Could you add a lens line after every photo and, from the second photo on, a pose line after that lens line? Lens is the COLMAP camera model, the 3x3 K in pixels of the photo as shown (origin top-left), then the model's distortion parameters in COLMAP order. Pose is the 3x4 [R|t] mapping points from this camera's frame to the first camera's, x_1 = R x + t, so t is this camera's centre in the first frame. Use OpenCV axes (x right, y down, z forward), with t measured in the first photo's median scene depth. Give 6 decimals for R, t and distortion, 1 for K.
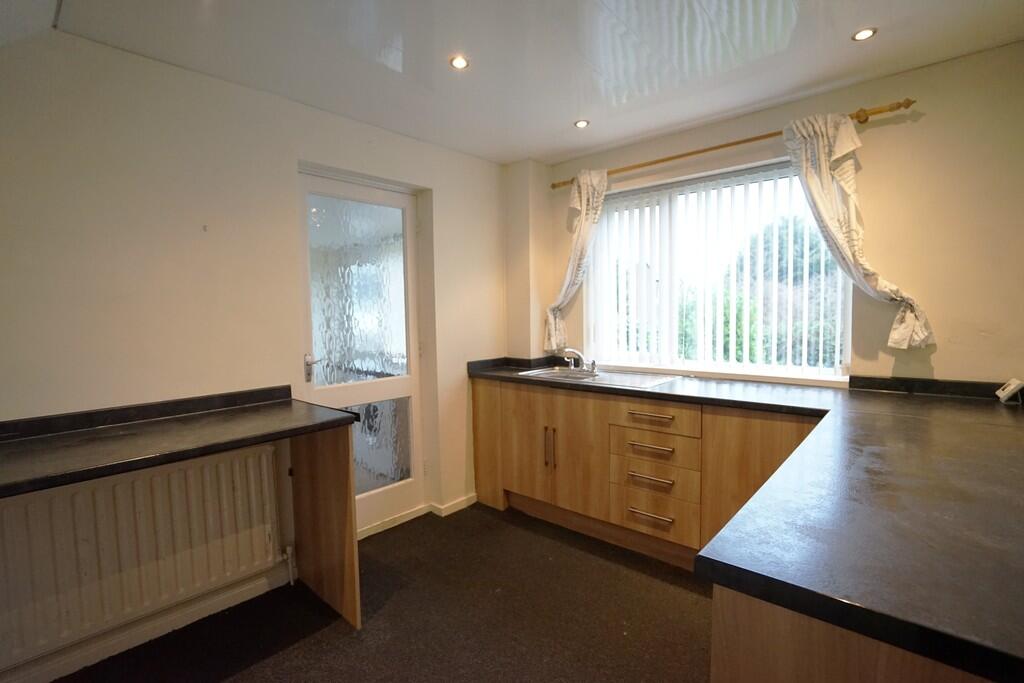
lens RADIAL K [[476.6, 0, 512.0], [0, 476.6, 341.5], [0, 0, 1]] dist [-0.058717, 0.025837]
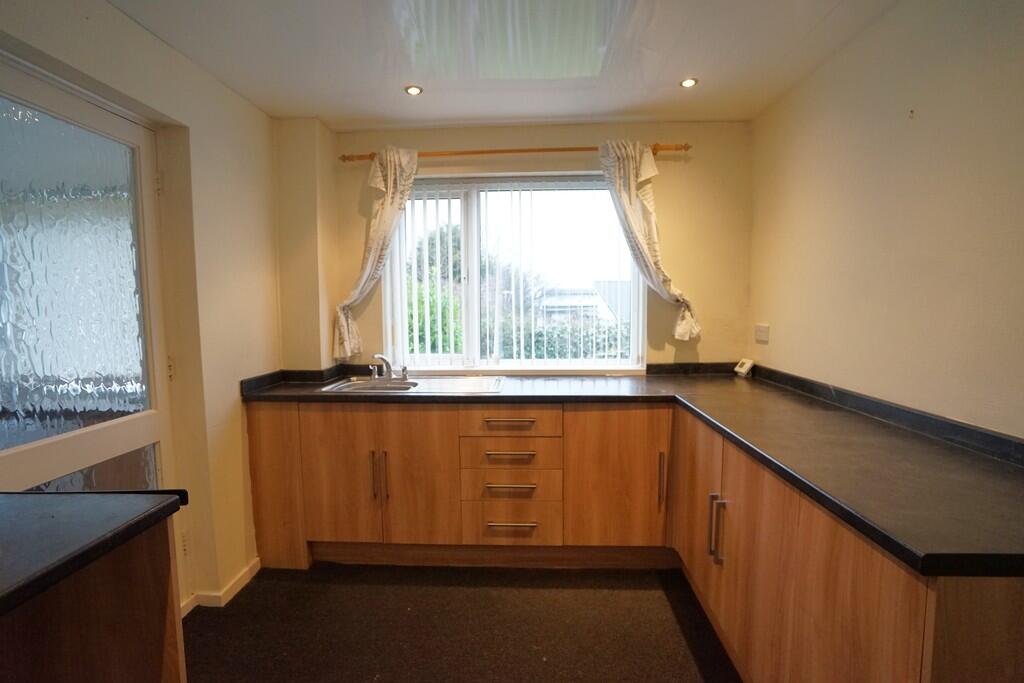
lens RADIAL K [[476.6, 0, 512.0], [0, 476.6, 341.5], [0, 0, 1]] dist [-0.058717, 0.025837]
pose [[0.775274, -0.038921, 0.630425, -0.249678], [0.036737, 0.999189, 0.016510, -0.014558], [-0.630556, 0.010360, 0.776075, 0.217442]]
